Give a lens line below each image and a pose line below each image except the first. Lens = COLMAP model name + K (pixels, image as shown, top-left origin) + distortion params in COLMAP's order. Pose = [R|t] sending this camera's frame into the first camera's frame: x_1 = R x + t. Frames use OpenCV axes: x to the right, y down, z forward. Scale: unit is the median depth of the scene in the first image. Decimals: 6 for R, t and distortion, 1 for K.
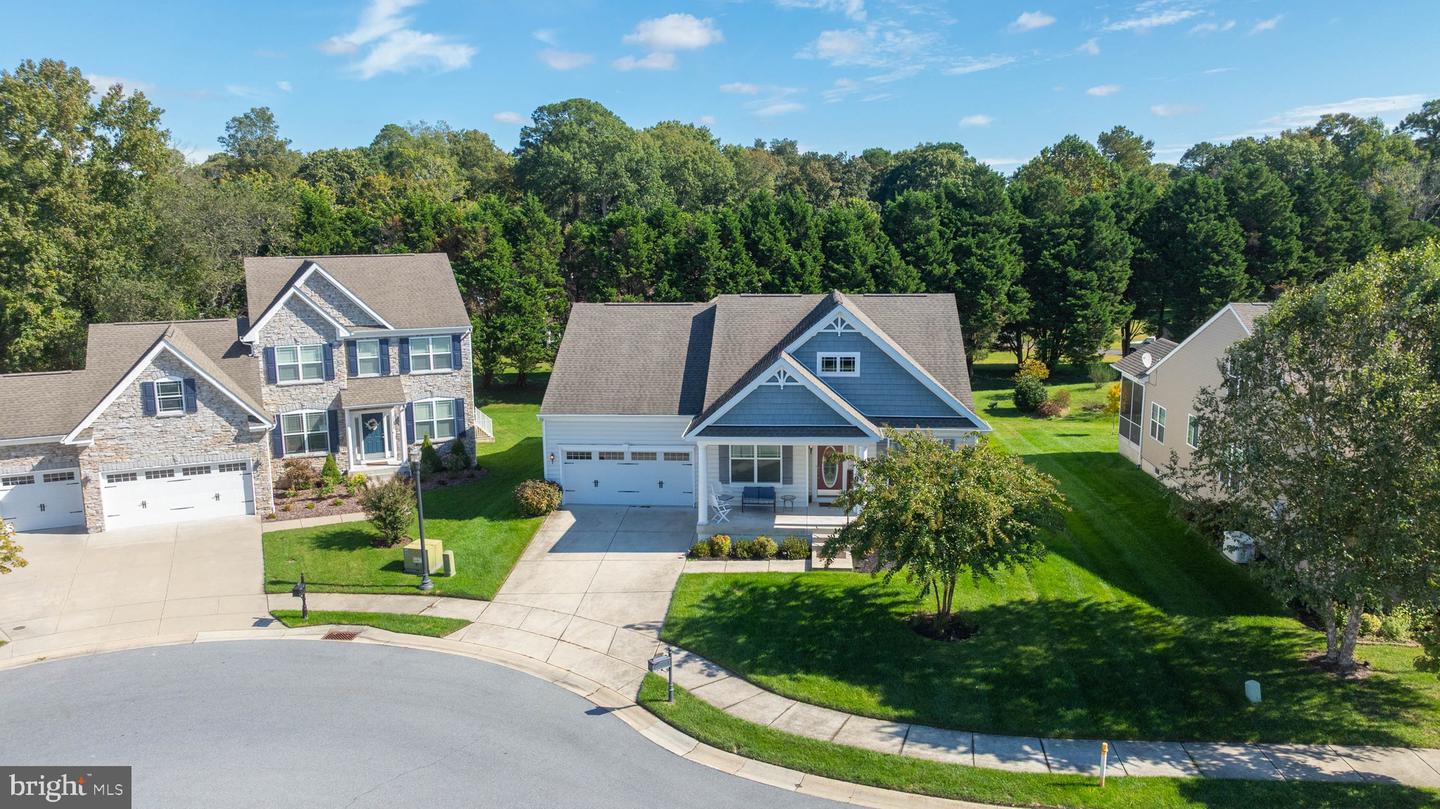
lens RADIAL K [[1030.1, 0, 717.0], [0, 1030.1, 398.5], [0, 0, 1]] dist [-0.027995, 0.008862]
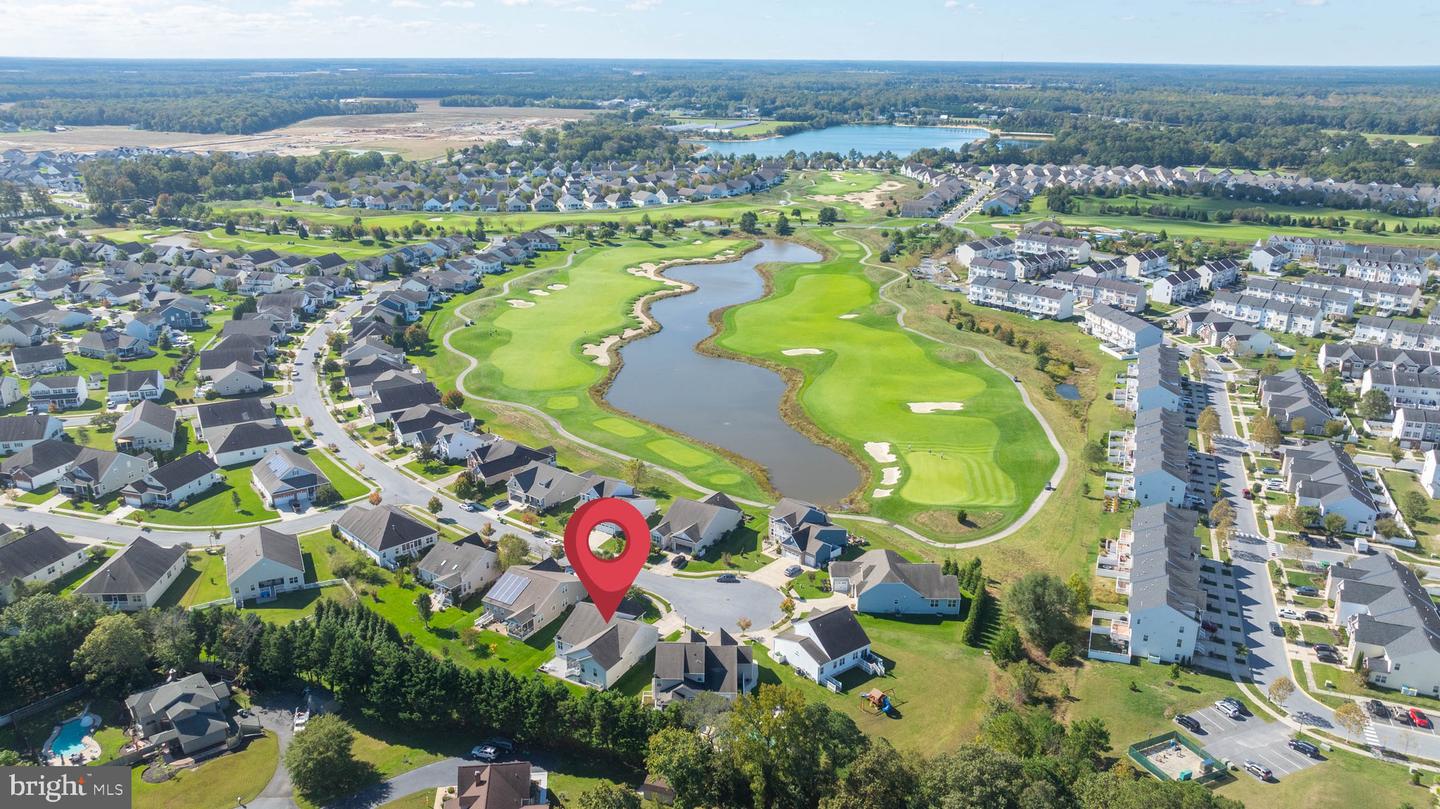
lens RADIAL K [[1030.1, 0, 721.4], [0, 1030.1, 412.6], [0, 0, 1]] dist [-0.027995, 0.008862]
pose [[-0.909315, -0.127113, 0.396219, -2.217709], [0.071182, 0.890644, 0.449096, -3.056197], [-0.409976, 0.436573, -0.800827, 4.228425]]
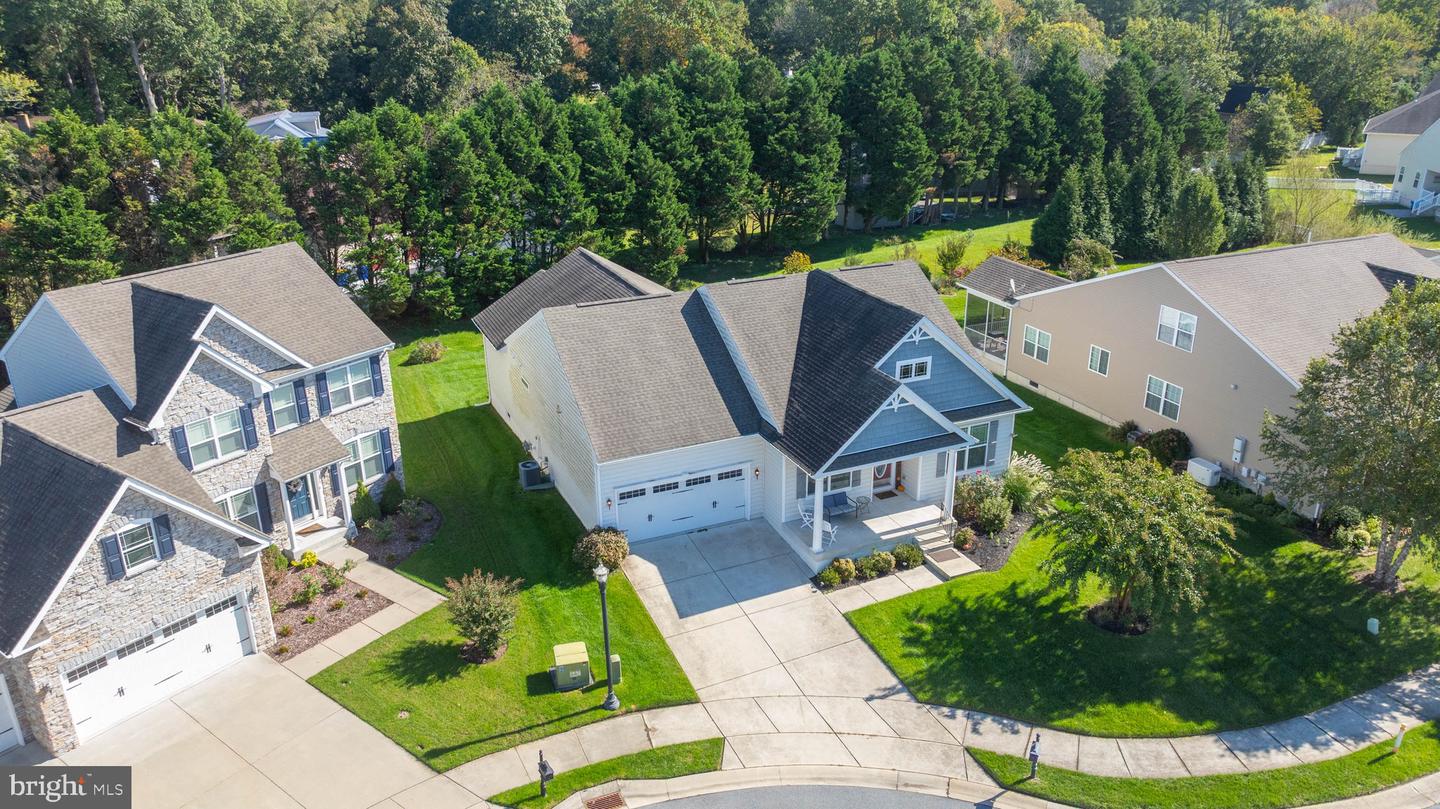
lens RADIAL K [[1030.1, 0, 717.0], [0, 1030.1, 402.2], [0, 0, 1]] dist [-0.027995, 0.008862]
pose [[0.870964, -0.175624, 0.458888, -0.434205], [0.080945, 0.972464, 0.218546, -0.199234], [-0.484634, -0.153200, 0.861196, 0.172551]]
